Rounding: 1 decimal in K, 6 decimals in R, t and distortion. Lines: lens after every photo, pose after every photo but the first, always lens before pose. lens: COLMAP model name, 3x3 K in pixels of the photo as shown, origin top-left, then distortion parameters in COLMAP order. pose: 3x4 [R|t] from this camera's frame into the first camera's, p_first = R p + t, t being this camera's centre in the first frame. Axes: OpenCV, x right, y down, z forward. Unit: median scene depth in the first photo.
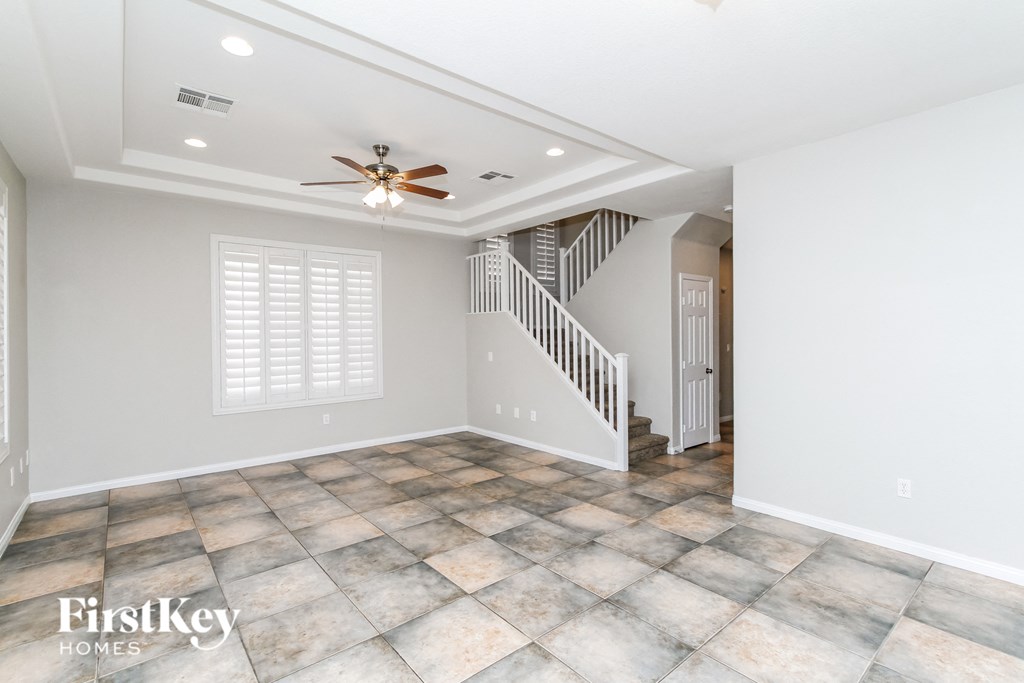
lens RADIAL K [[472.0, 0, 508.3], [0, 472.0, 333.7], [0, 0, 1]] dist [-0.002896, 0.003261]
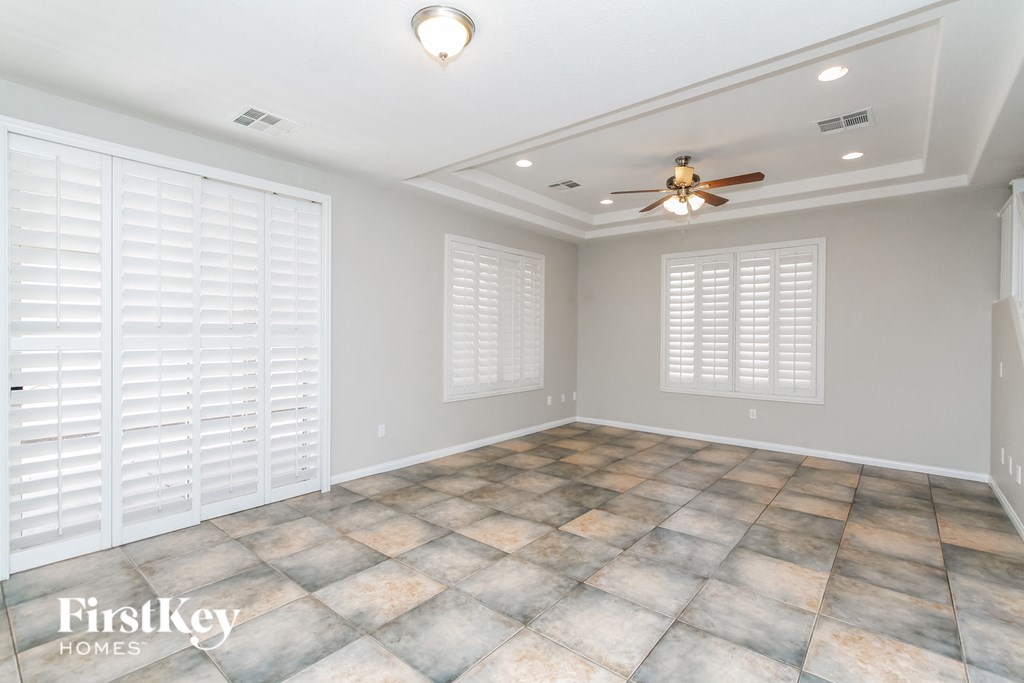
lens RADIAL K [[472.0, 0, 502.2], [0, 472.0, 336.4], [0, 0, 1]] dist [-0.002896, 0.003261]
pose [[0.174640, 0.016167, -0.984500, 0.828422], [-0.010446, 0.999839, 0.014566, 0.005947], [0.984577, 0.007741, 0.174781, 0.445392]]
